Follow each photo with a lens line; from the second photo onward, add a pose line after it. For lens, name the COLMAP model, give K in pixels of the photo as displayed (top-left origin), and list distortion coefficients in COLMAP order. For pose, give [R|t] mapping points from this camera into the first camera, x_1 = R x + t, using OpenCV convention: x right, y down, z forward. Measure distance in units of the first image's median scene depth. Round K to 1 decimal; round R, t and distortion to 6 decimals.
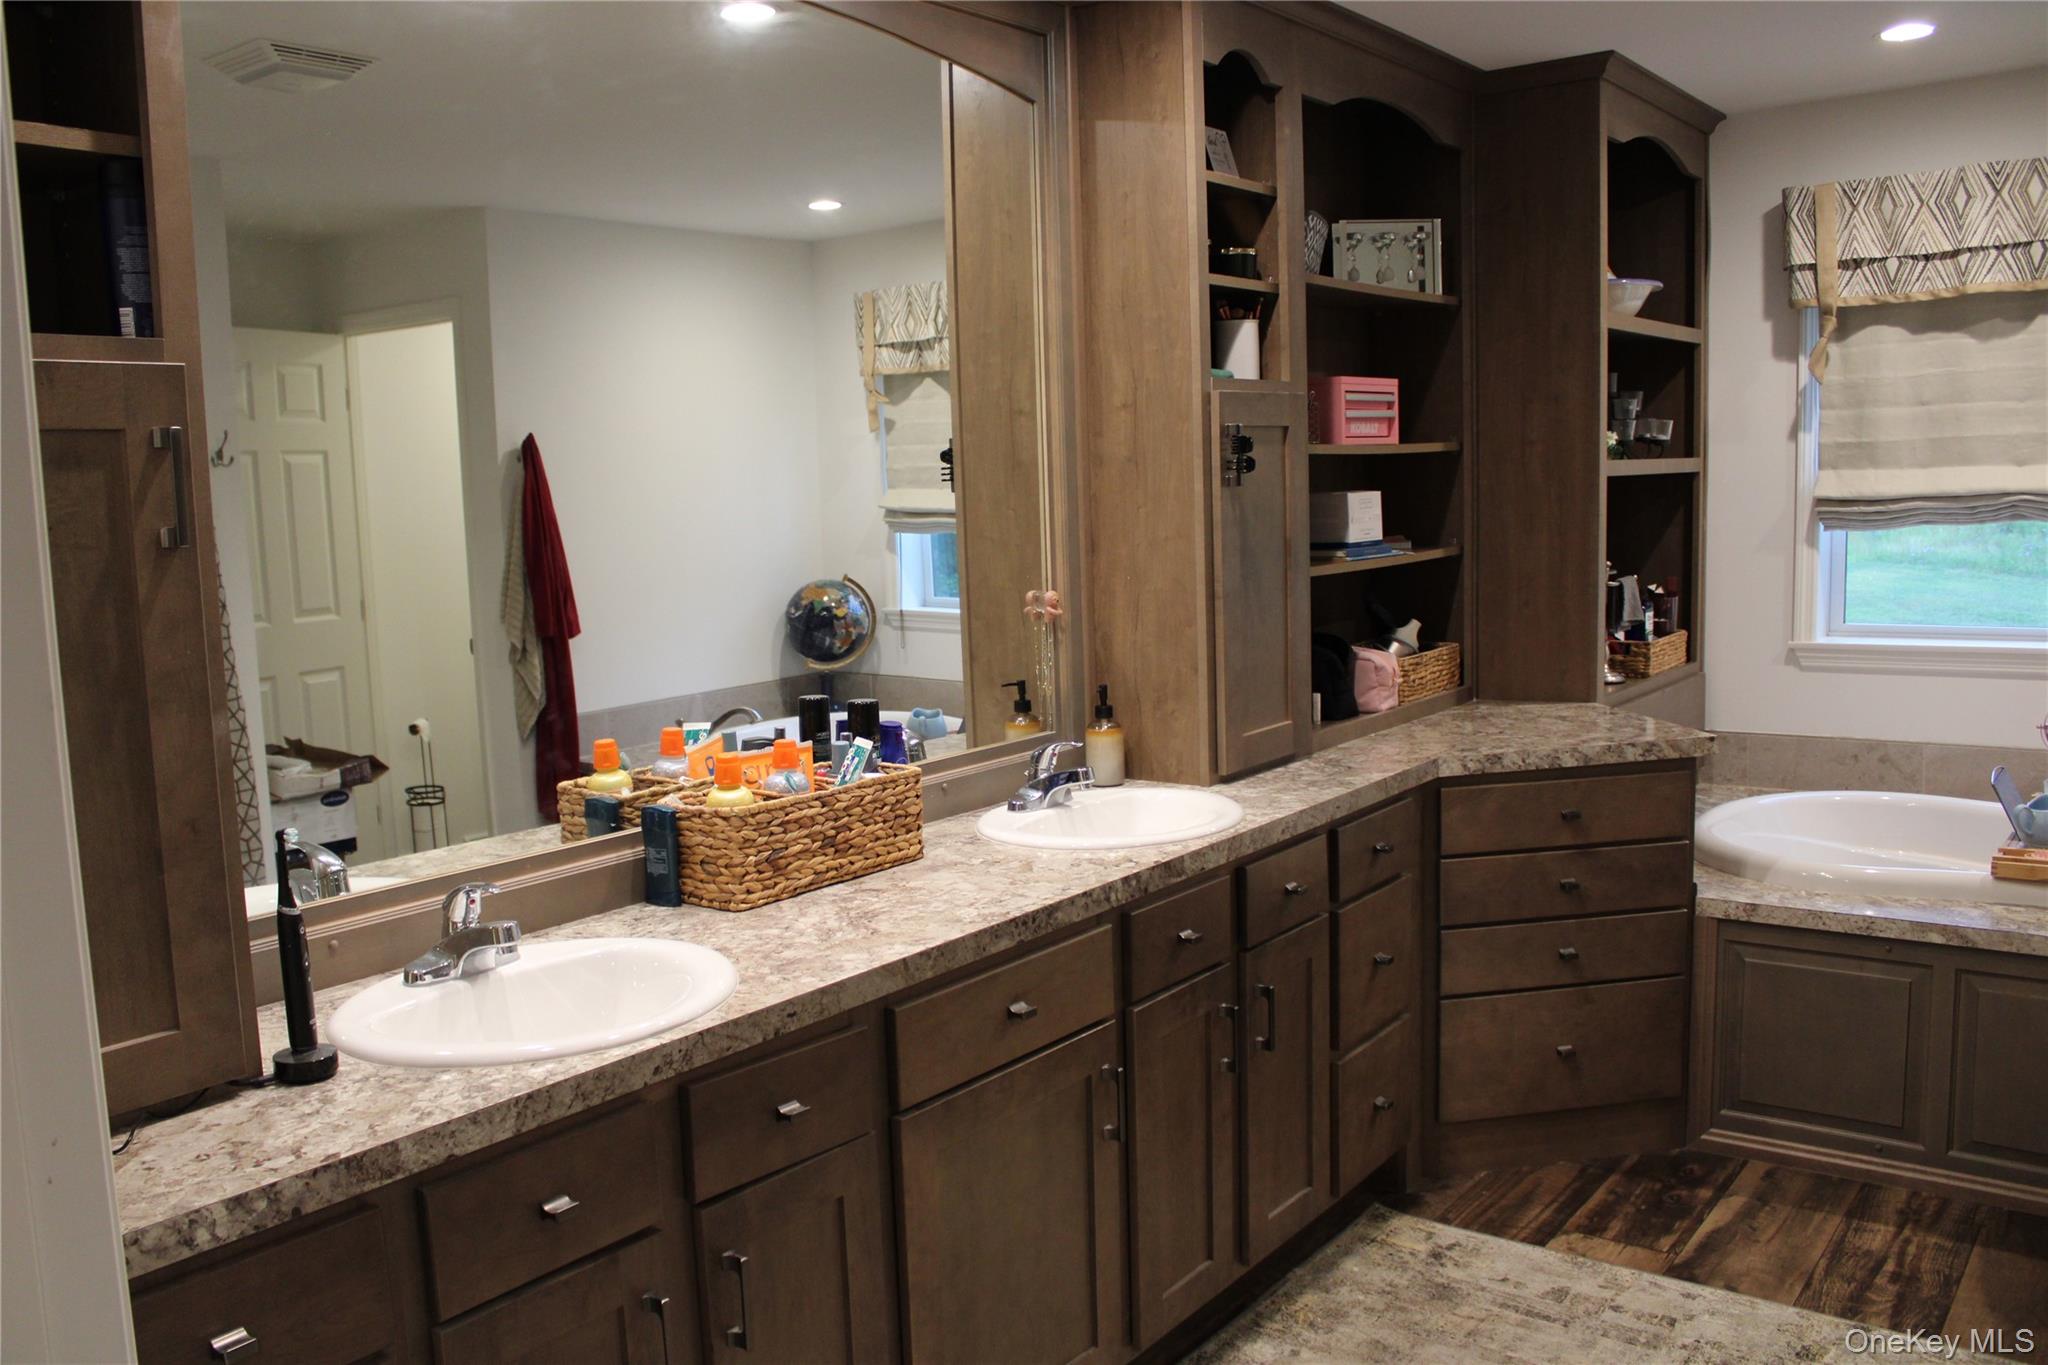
lens RADIAL K [[1698.2, 0, 980.3], [0, 1698.2, 697.5], [0, 0, 1]] dist [-0.161043, 0.141630]
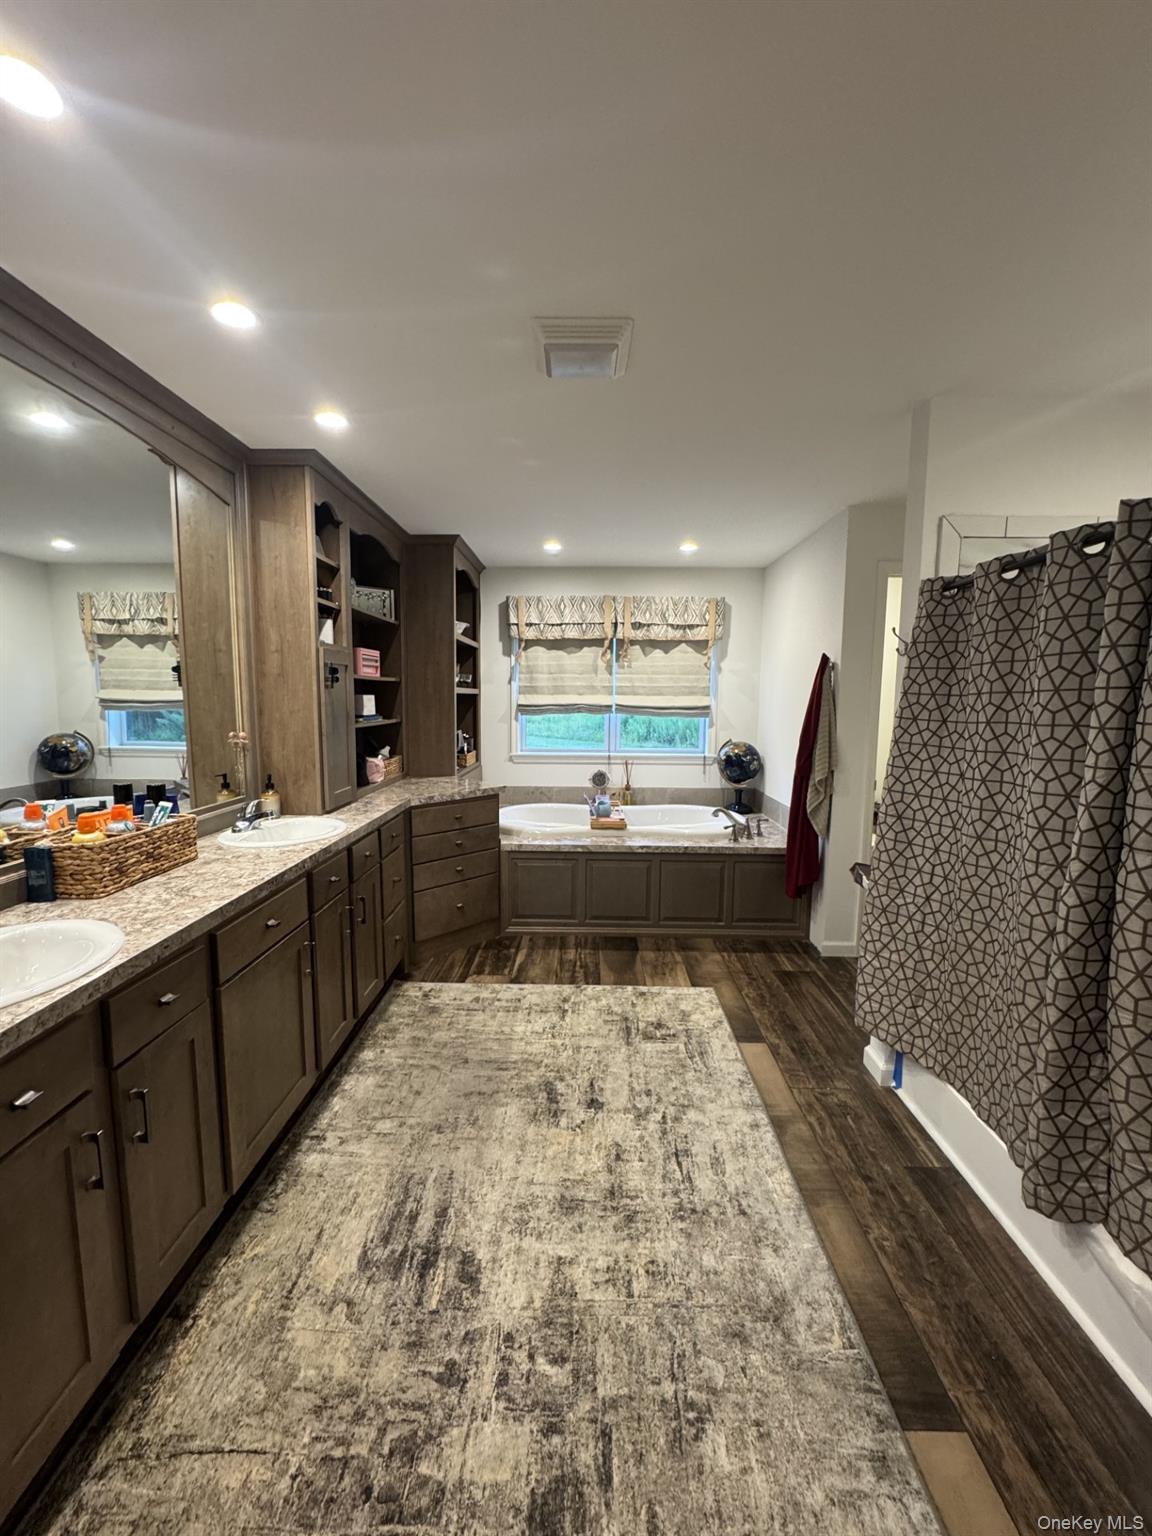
lens RADIAL K [[609.8, 0, 576.0], [0, 609.8, 768.0], [0, 0, 1]] dist [-0.006961, 0.000004]
pose [[0.794928, -0.025447, 0.606169, -0.087827], [0.039297, 0.999182, -0.009589, 0.007529], [-0.605429, 0.031443, 0.795278, 0.102370]]
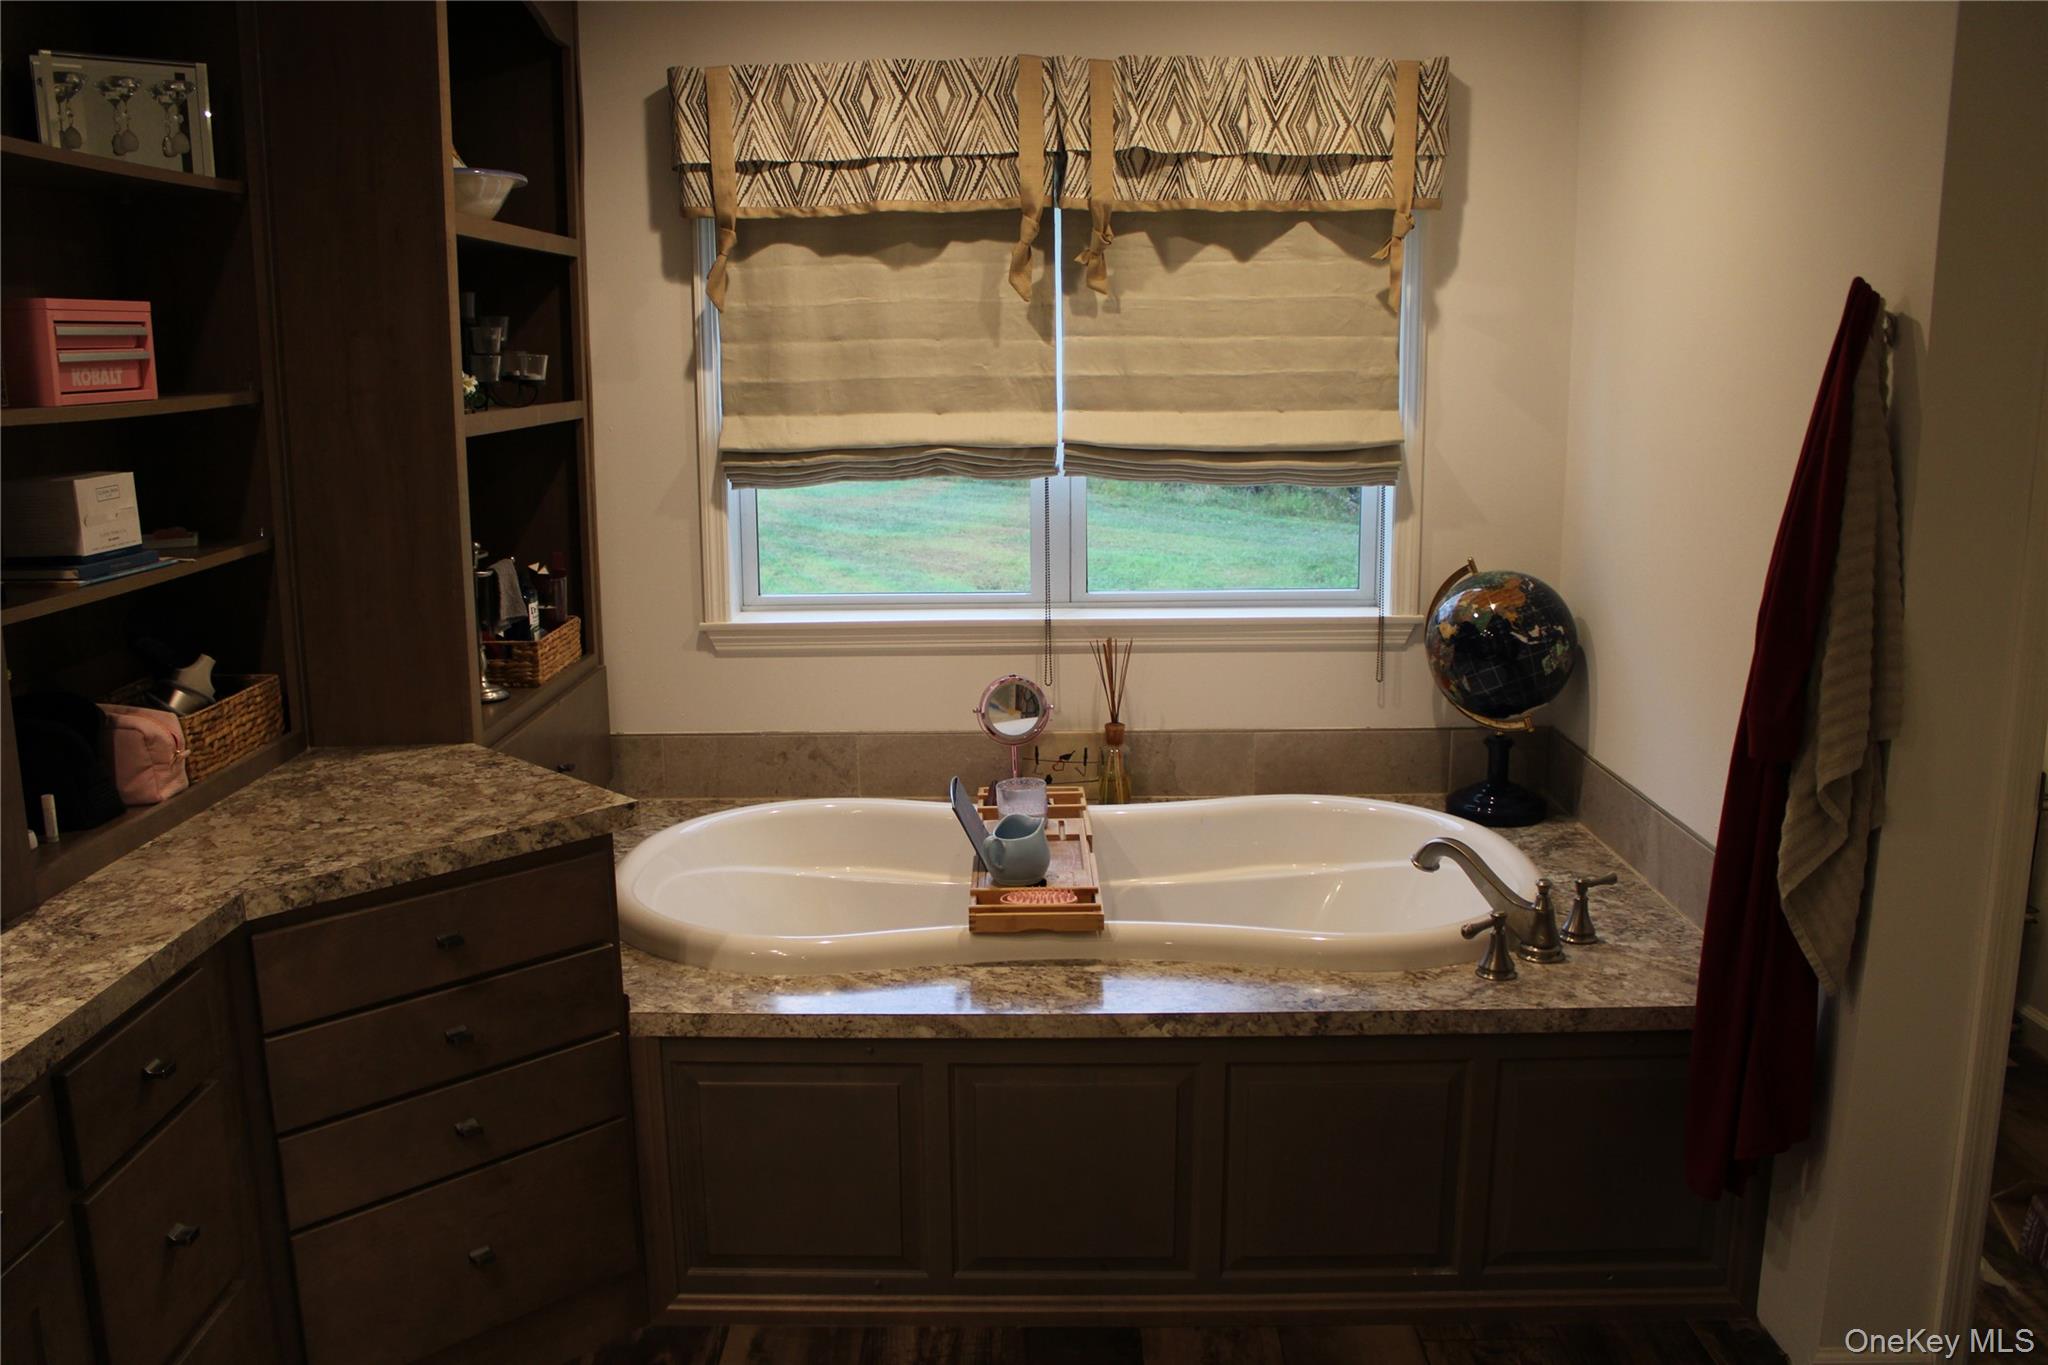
lens RADIAL K [[1698.2, 0, 980.3], [0, 1698.2, 697.5], [0, 0, 1]] dist [-0.161043, 0.141630]
pose [[0.799079, -0.094479, 0.593756, 0.125519], [0.059045, 0.995134, 0.078884, -0.073036], [-0.598320, -0.027976, 0.800769, 0.307492]]
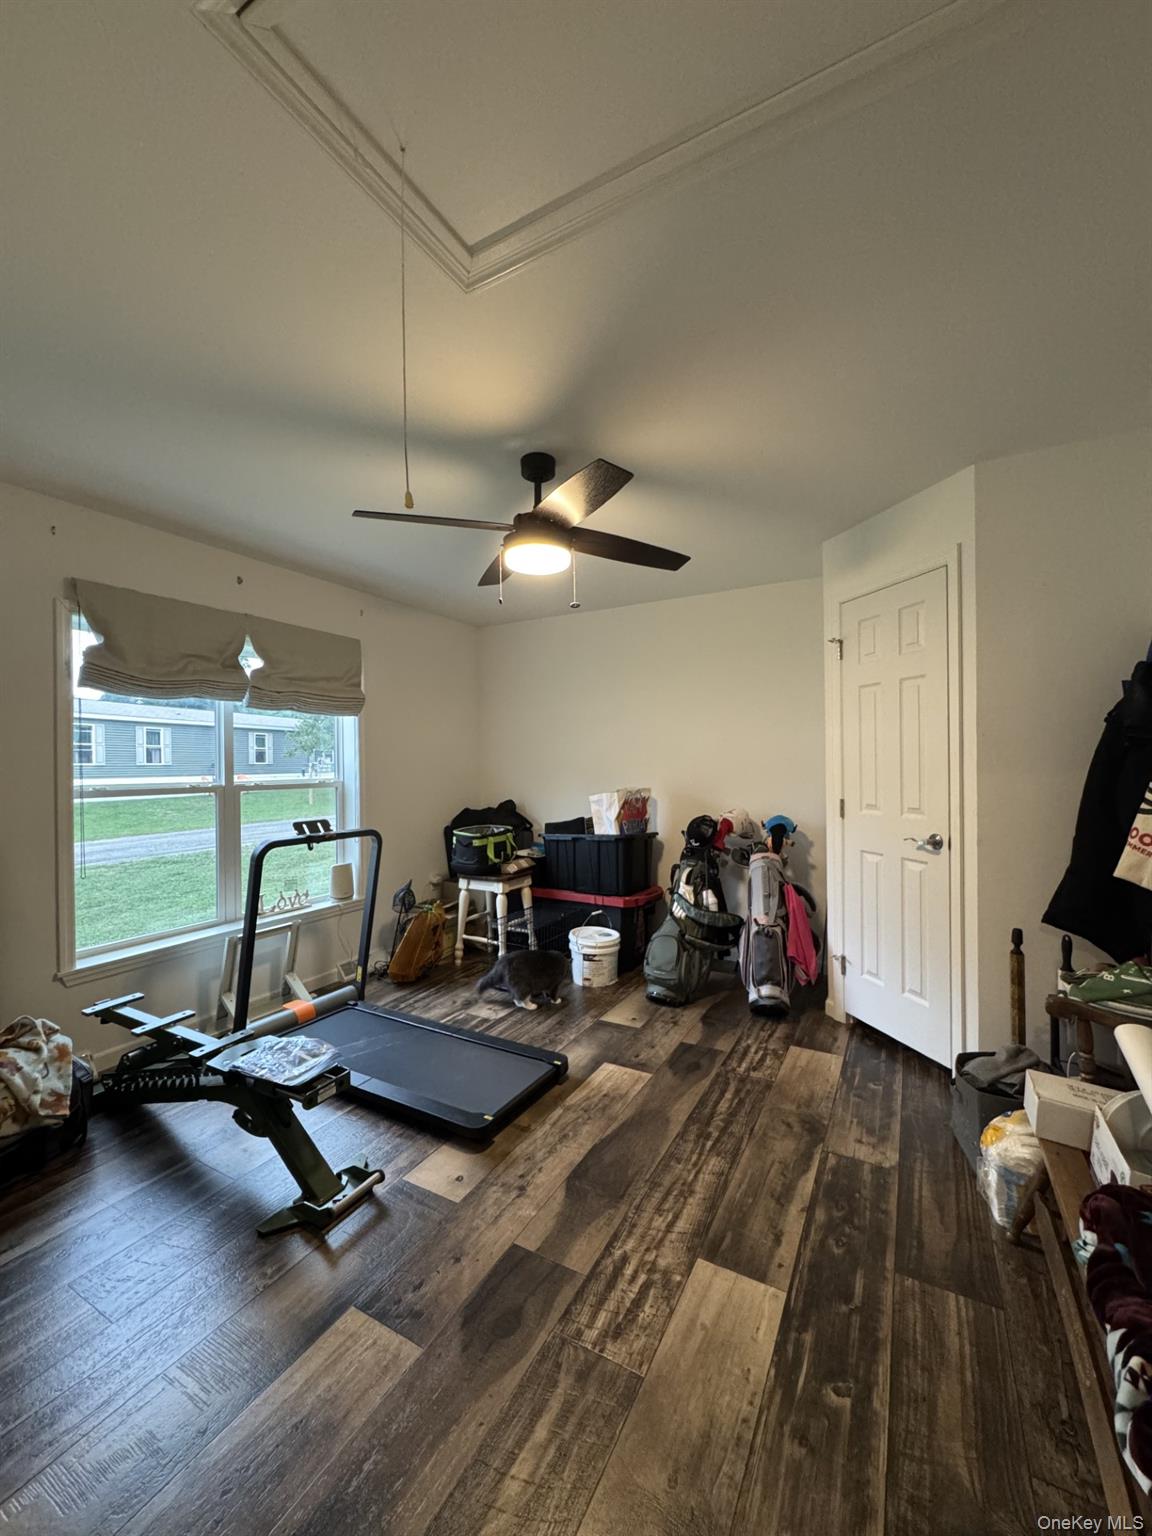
lens RADIAL K [[609.8, 0, 576.0], [0, 609.8, 768.0], [0, 0, 1]] dist [-0.006961, 0.000004]
pose [[-0.985275, 0.049526, -0.163647, 0.694803], [0.027881, 0.990857, 0.132007, -0.144790], [0.168689, 0.125500, -0.977647, 1.386158]]
